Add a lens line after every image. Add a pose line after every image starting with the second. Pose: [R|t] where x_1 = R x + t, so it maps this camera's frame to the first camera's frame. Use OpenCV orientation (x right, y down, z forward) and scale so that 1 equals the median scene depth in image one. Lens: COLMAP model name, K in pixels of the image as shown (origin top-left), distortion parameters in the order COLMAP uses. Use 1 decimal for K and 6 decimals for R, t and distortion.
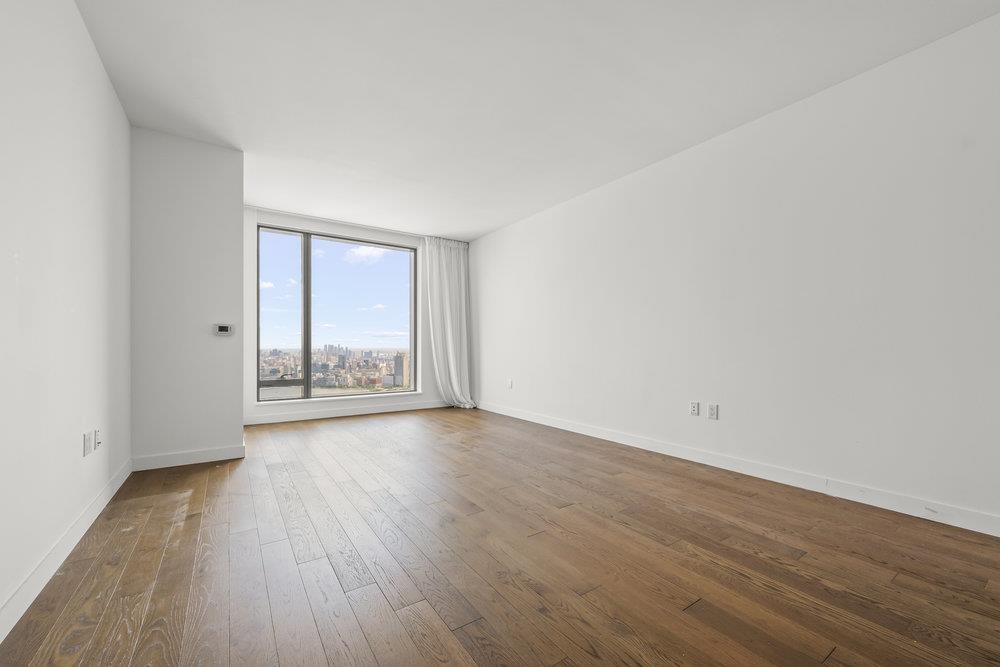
lens RADIAL K [[393.0, 0, 486.2], [0, 393.0, 335.0], [0, 0, 1]] dist [-0.001164, 0.000026]
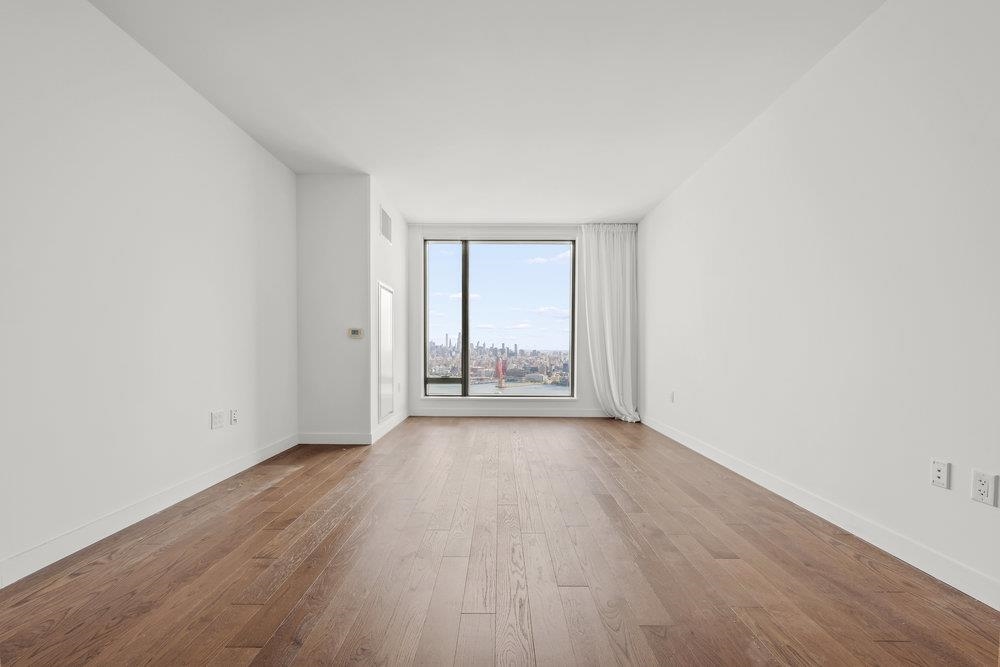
lens RADIAL K [[395.7, 0, 497.8], [0, 395.7, 341.1], [0, 0, 1]] dist [0.002406, 0.000458]
pose [[0.832339, -0.004922, -0.554246, 0.206666], [0.011909, 0.999889, 0.009006, 0.003932], [0.554139, -0.014096, 0.832304, 0.160814]]
